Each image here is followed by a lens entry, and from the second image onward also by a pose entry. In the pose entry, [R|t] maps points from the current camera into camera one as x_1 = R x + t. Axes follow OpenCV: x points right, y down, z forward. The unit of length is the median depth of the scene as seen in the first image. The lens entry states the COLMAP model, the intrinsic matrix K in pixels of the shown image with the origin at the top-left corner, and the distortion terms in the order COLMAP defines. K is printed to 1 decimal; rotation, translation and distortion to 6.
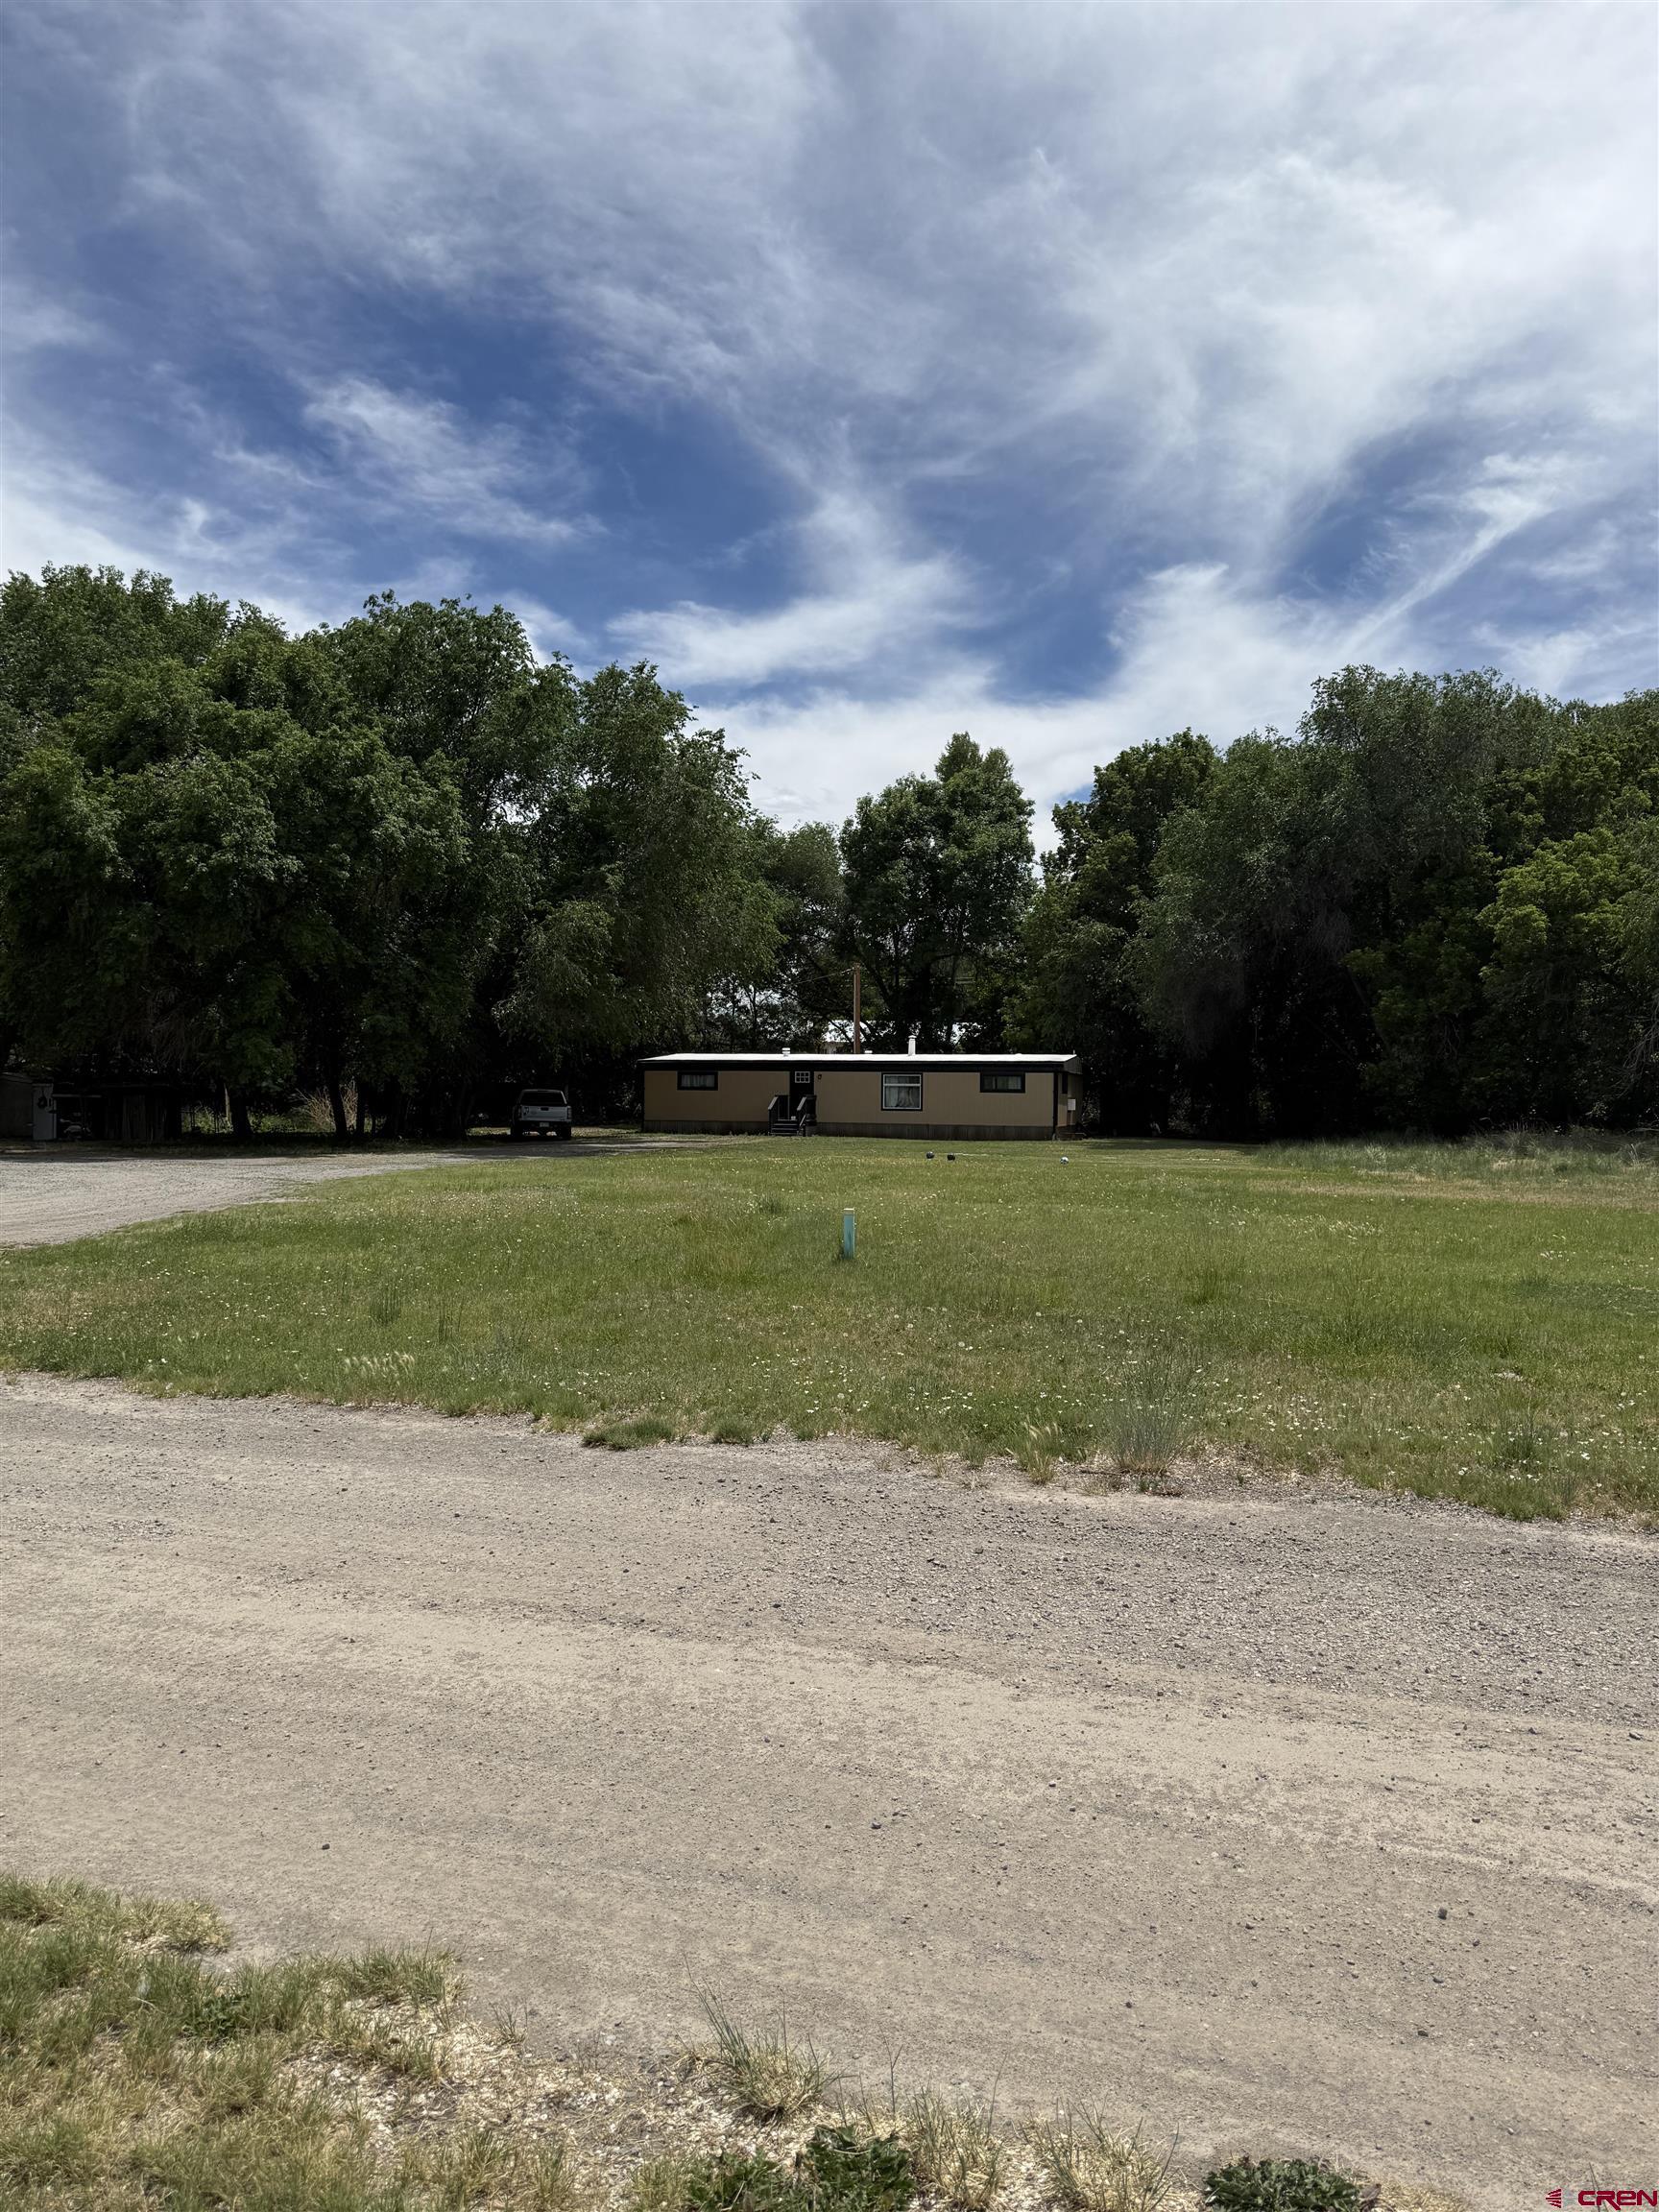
lens RADIAL K [[1505.3, 0, 822.8], [0, 1505.3, 1102.7], [0, 0, 1]] dist [0.037273, -0.051740]
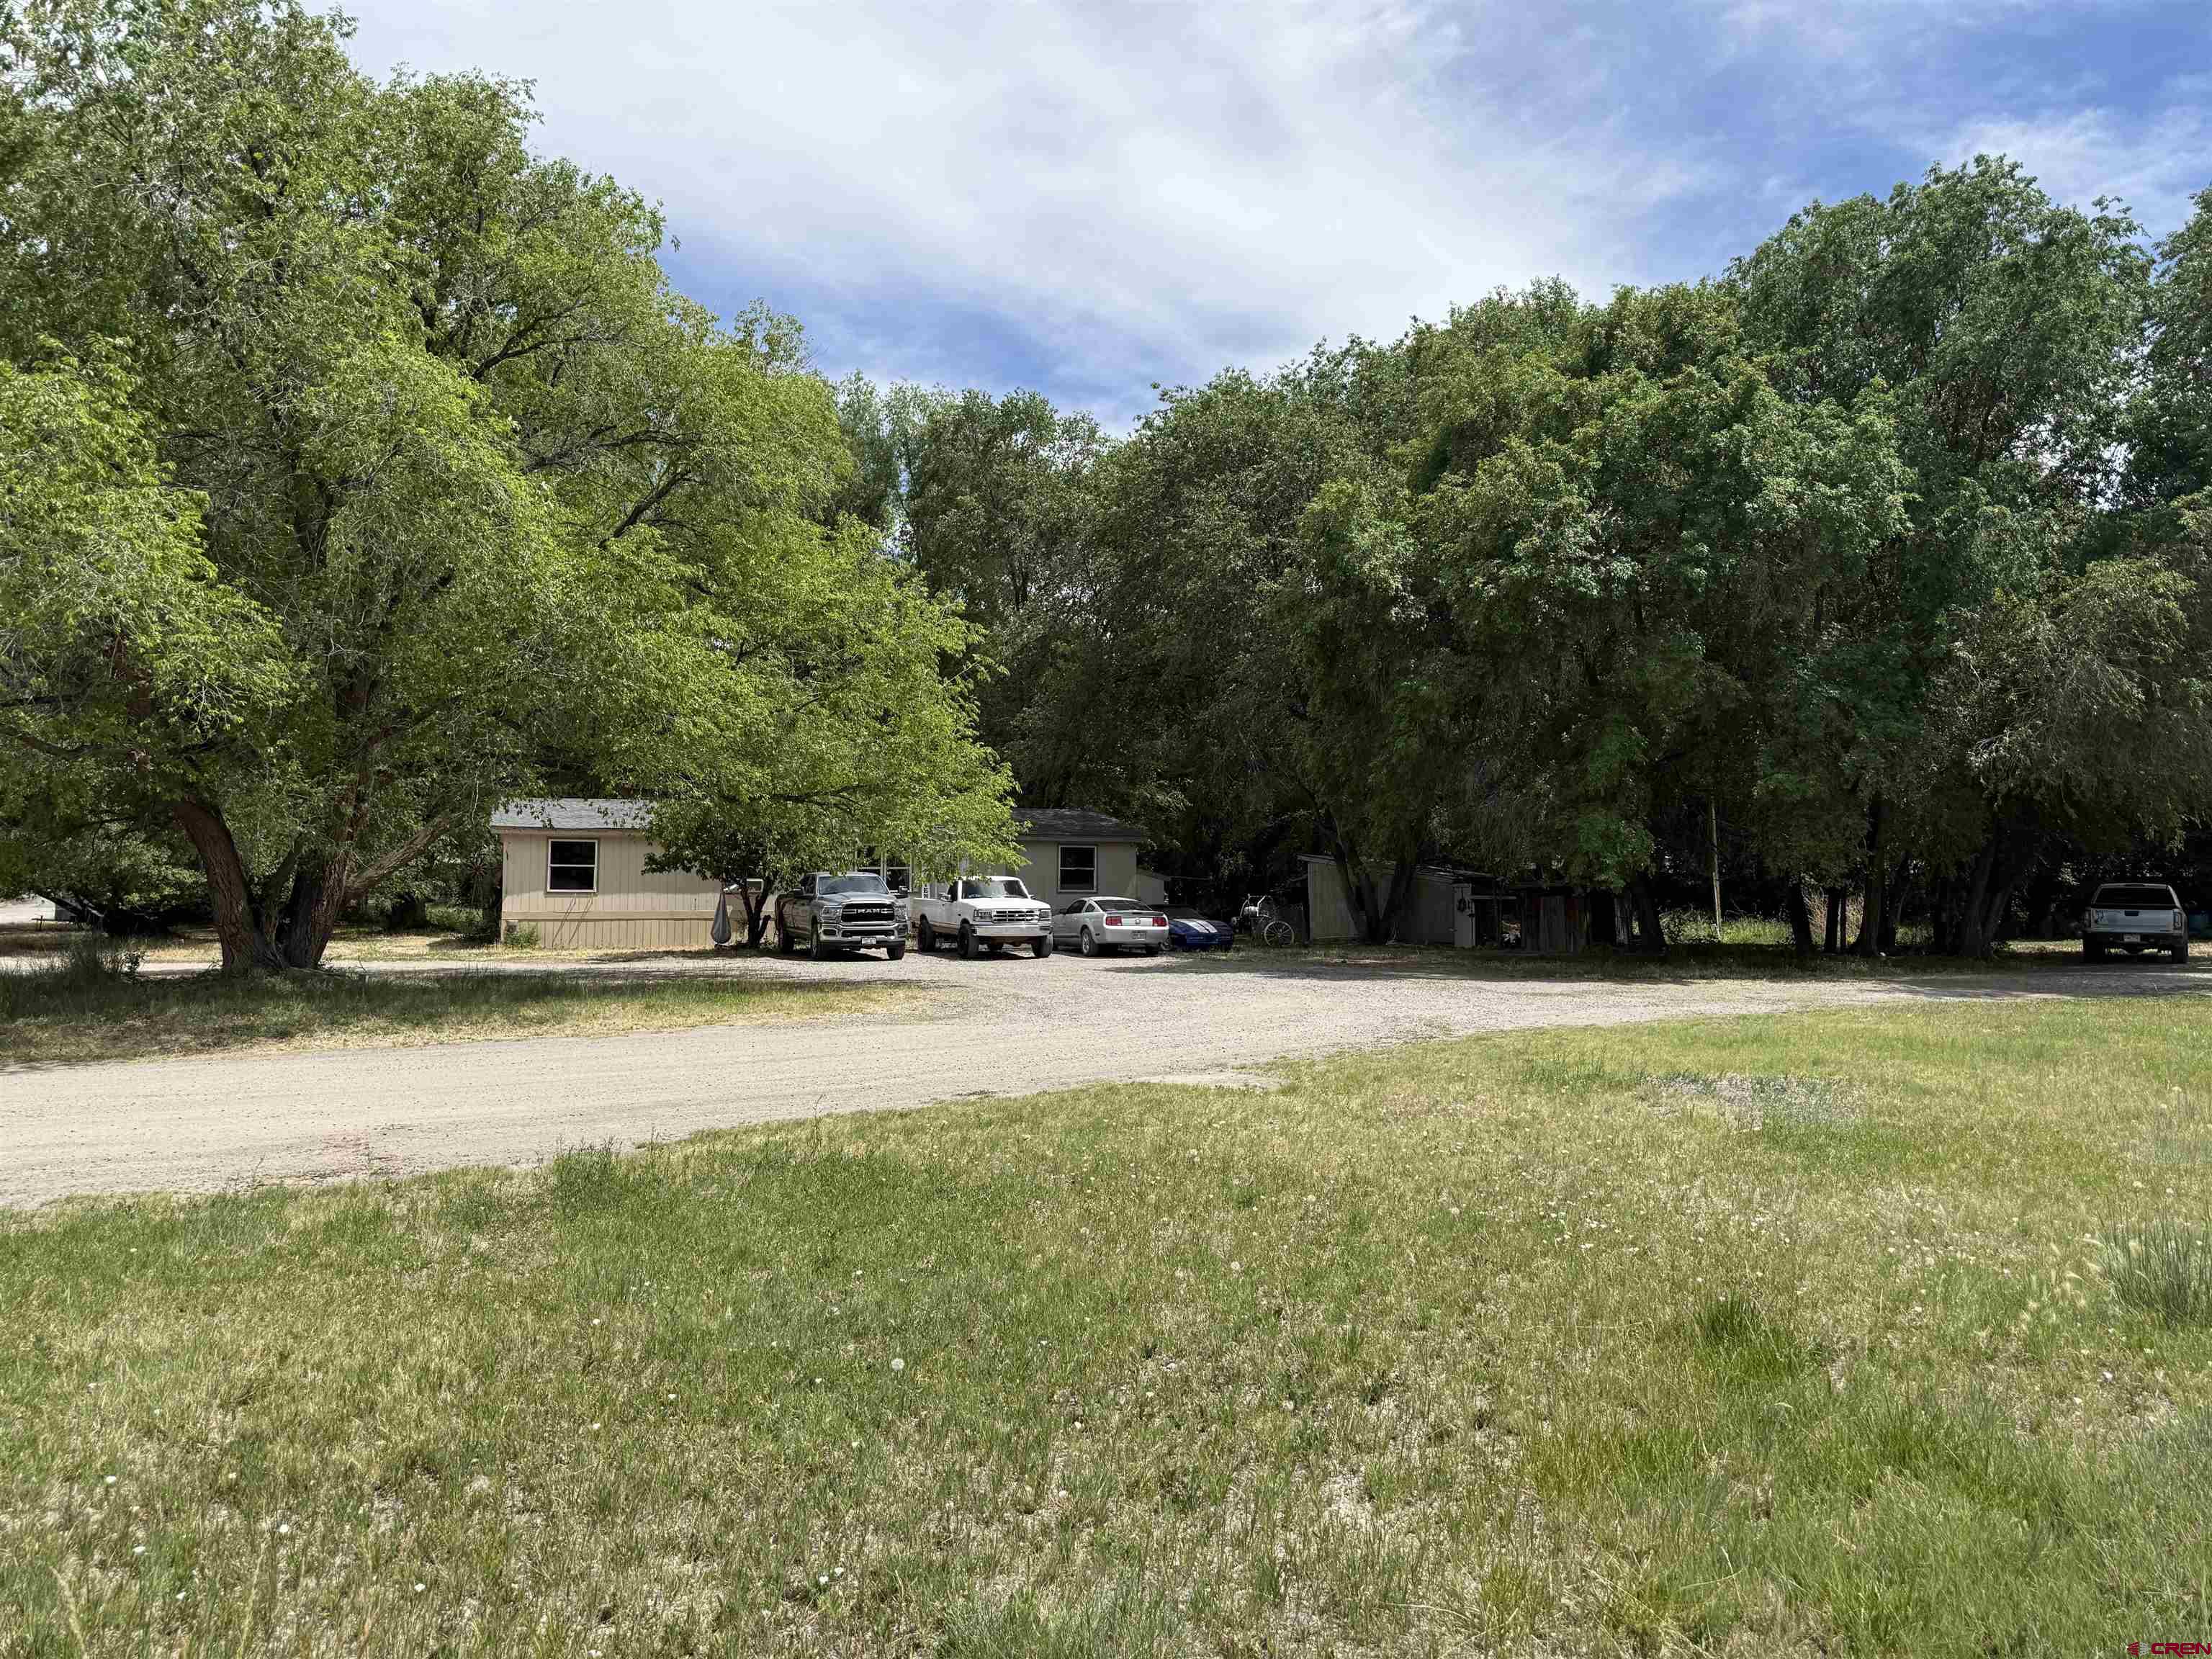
lens RADIAL K [[1505.3, 0, 1113.1], [0, 1505.3, 807.8], [0, 0, 1]] dist [0.037273, -0.051740]
pose [[0.669866, -0.050064, -0.740792, 0.008561], [0.002448, 0.997868, -0.065224, 0.000038], [0.742478, 0.041878, 0.668561, 0.332875]]
